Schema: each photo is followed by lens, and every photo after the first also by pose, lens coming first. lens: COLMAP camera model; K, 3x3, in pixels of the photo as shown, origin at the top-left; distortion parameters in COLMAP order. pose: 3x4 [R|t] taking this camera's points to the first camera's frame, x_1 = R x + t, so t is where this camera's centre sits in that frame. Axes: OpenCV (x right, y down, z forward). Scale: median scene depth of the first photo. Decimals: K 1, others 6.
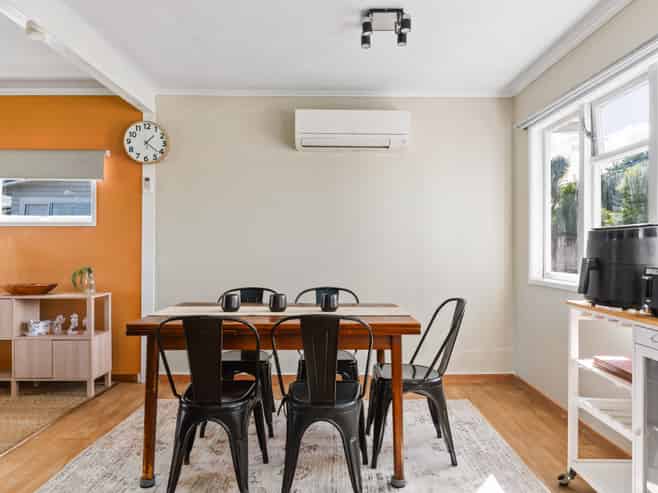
lens RADIAL K [[506.6, 0, 329.0], [0, 506.6, 246.5], [0, 0, 1]] dist [-0.018367, 0.000108]
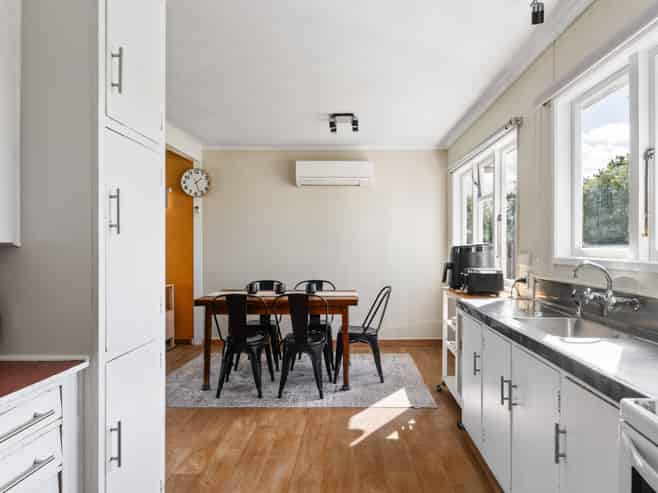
lens RADIAL K [[414.9, 0, 329.0], [0, 414.9, 246.5], [0, 0, 1]] dist [0.002666, 0.000025]
pose [[0.999861, -0.004892, -0.015914, 0.082427], [0.004835, 0.999982, -0.003631, -0.023952], [0.015931, 0.003554, 0.999867, -0.375399]]
